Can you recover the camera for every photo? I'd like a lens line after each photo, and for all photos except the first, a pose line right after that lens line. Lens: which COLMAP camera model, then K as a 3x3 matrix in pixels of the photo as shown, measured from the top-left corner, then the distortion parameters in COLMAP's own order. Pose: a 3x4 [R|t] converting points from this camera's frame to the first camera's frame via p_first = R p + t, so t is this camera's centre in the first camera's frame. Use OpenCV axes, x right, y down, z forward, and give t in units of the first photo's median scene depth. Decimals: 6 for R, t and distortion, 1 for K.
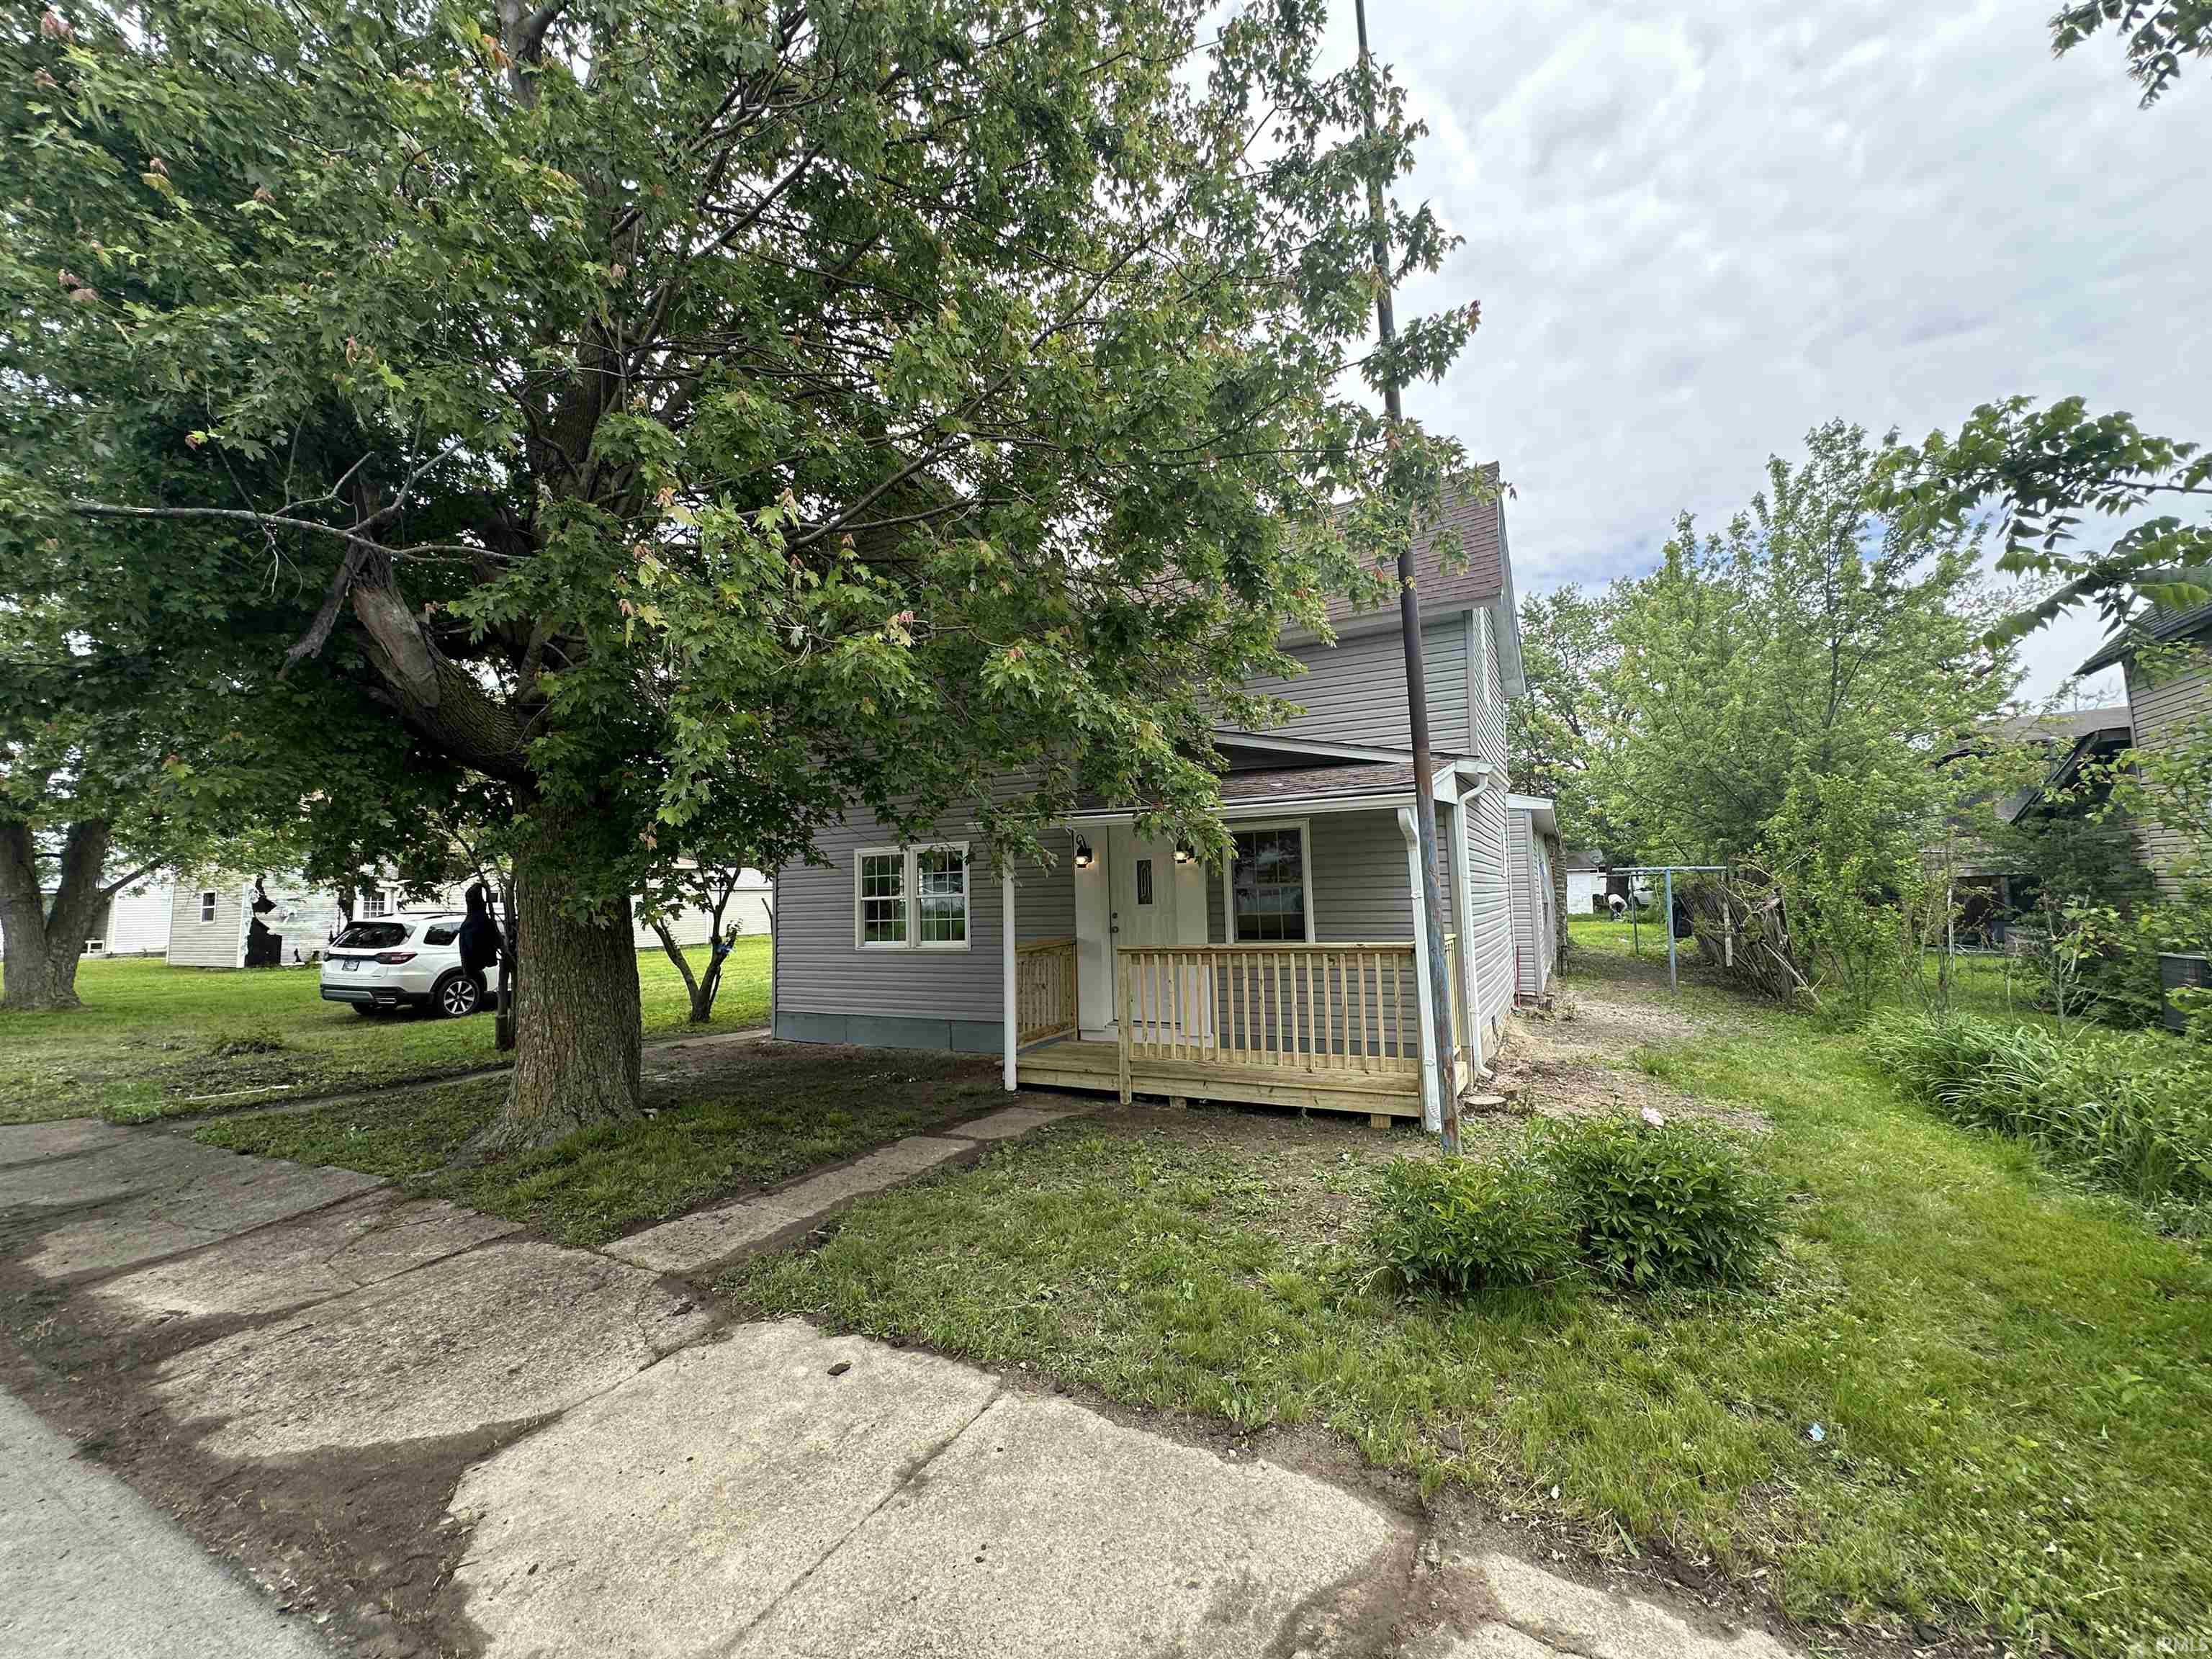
lens RADIAL K [[887.5, 0, 1108.0], [0, 887.5, 829.9], [0, 0, 1]] dist [-0.001168, 0.000042]
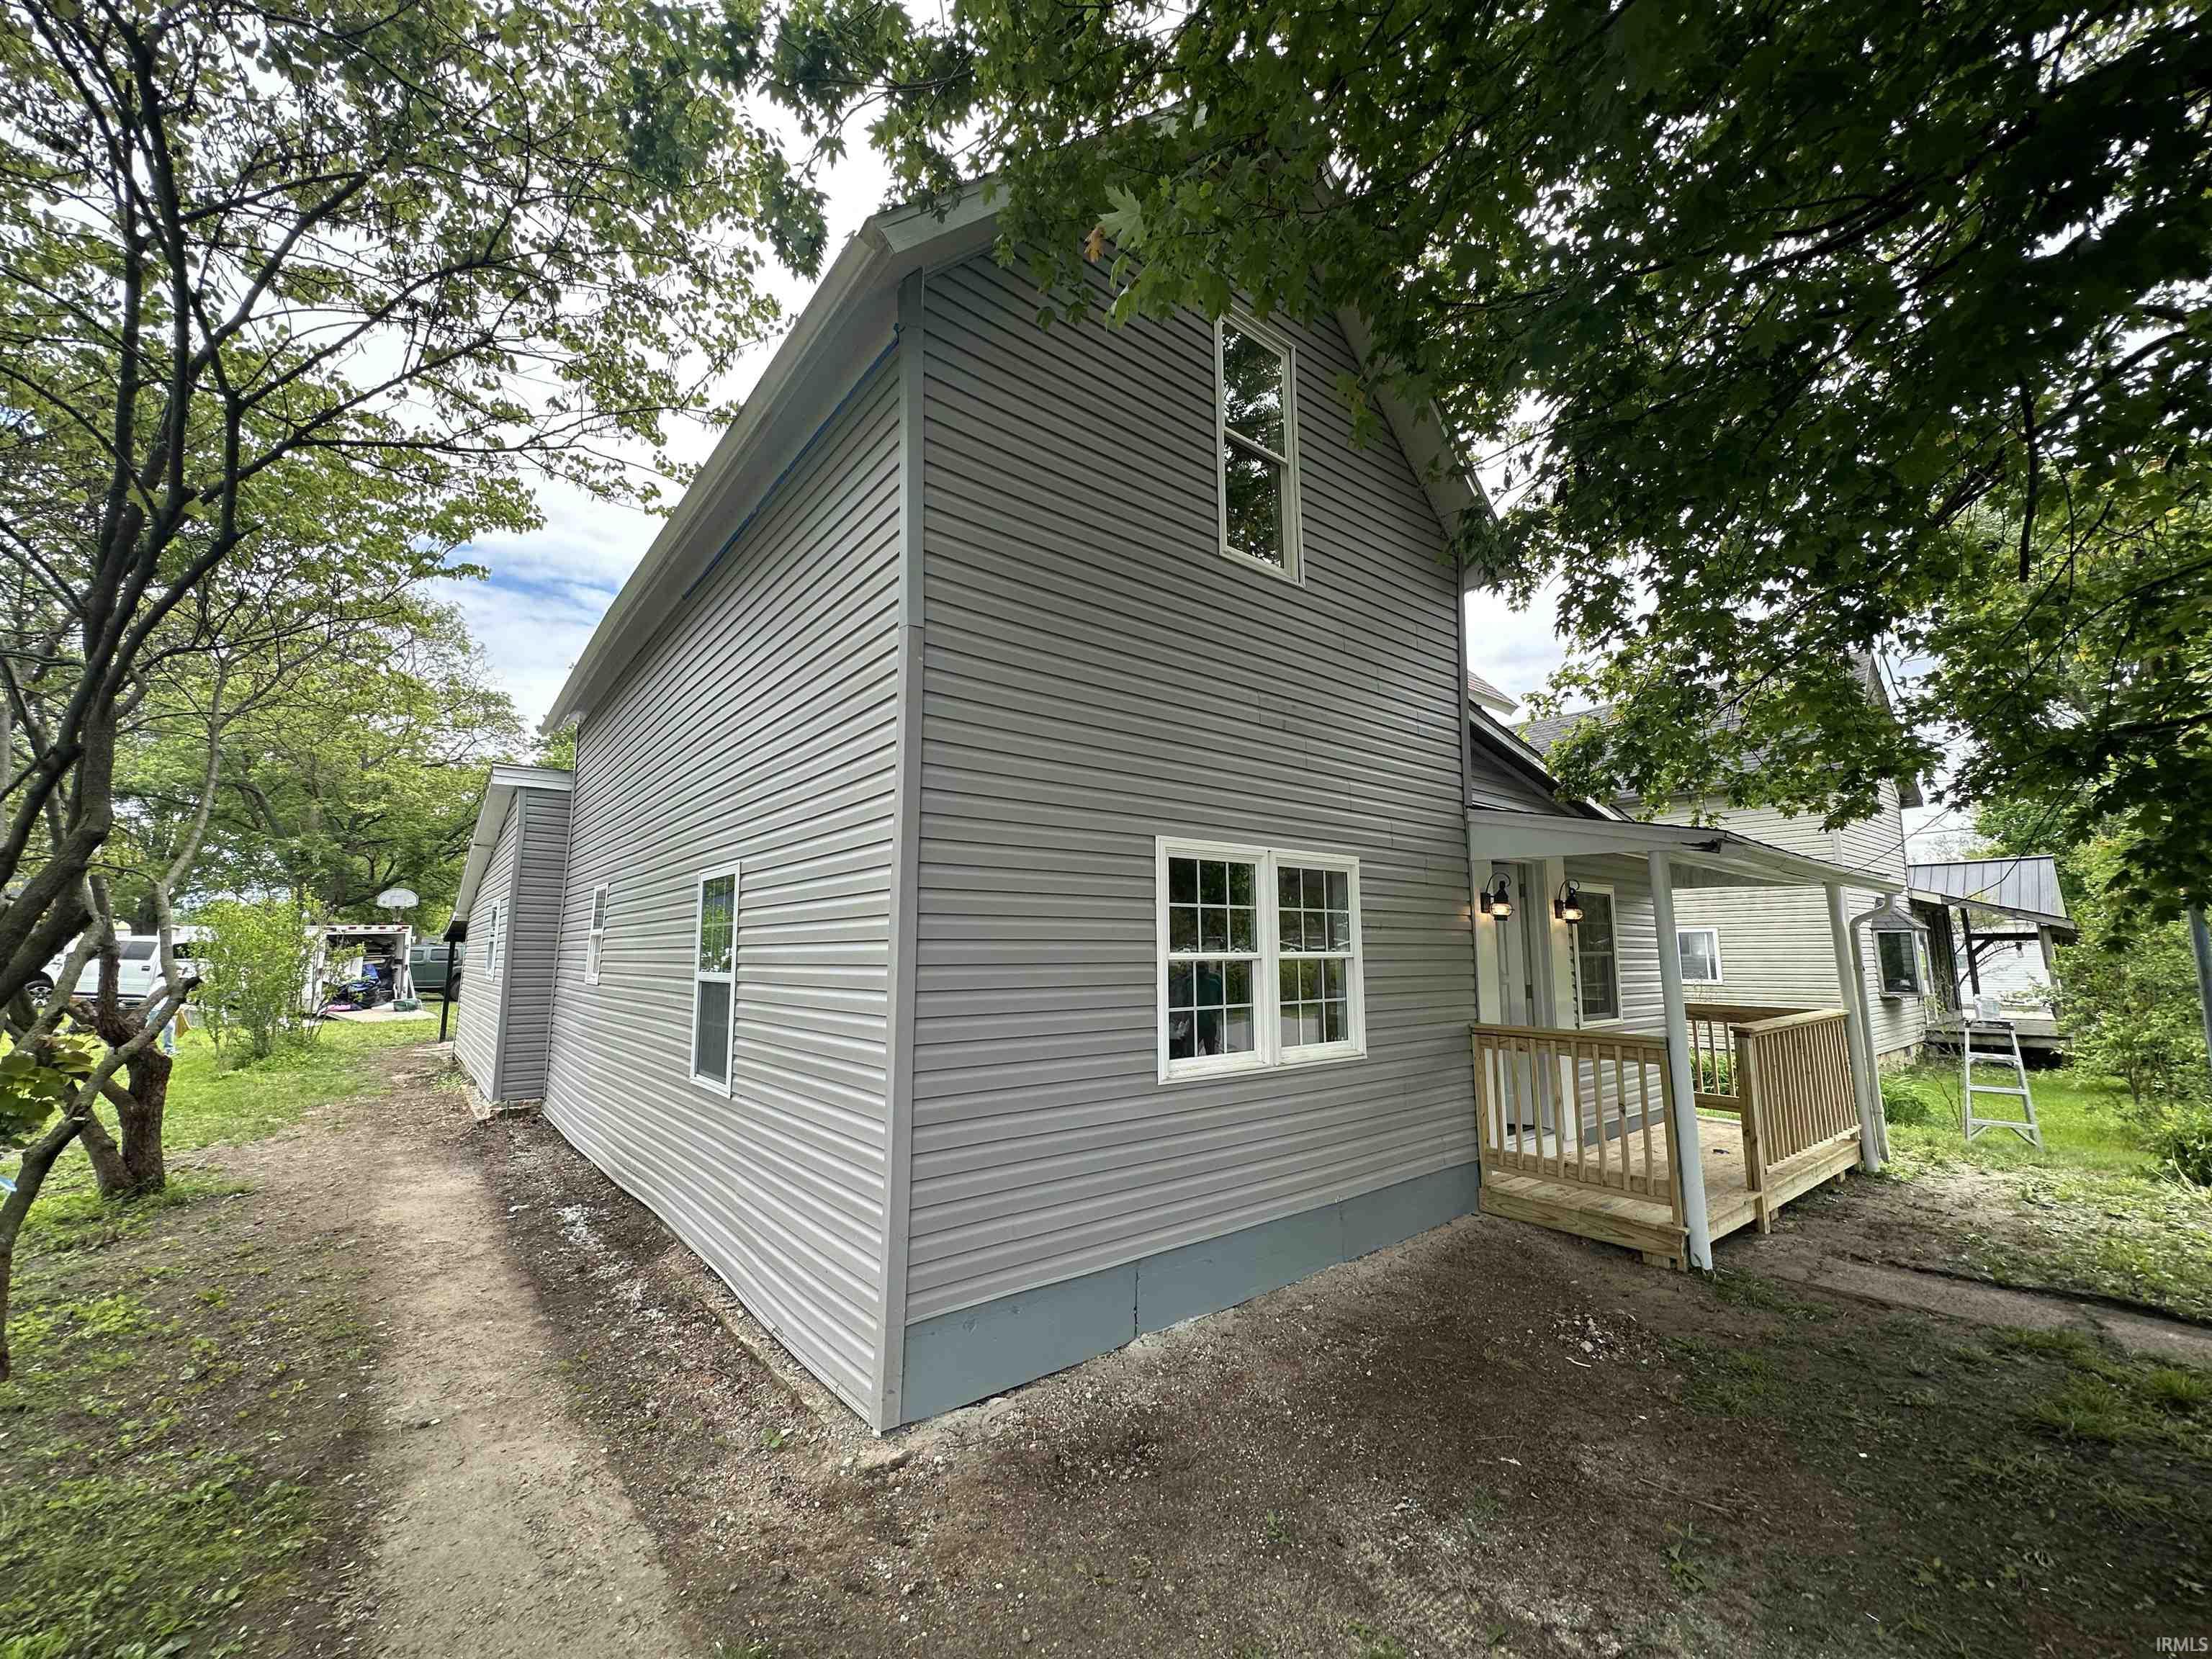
lens RADIAL K [[887.5, 0, 1108.0], [0, 887.5, 829.9], [0, 0, 1]] dist [-0.001168, 0.000042]
pose [[0.394343, 0.164064, 0.904200, -0.797184], [-0.065346, 0.986450, -0.150489, 0.098551], [-0.916637, 0.000259, 0.399720, 1.013438]]
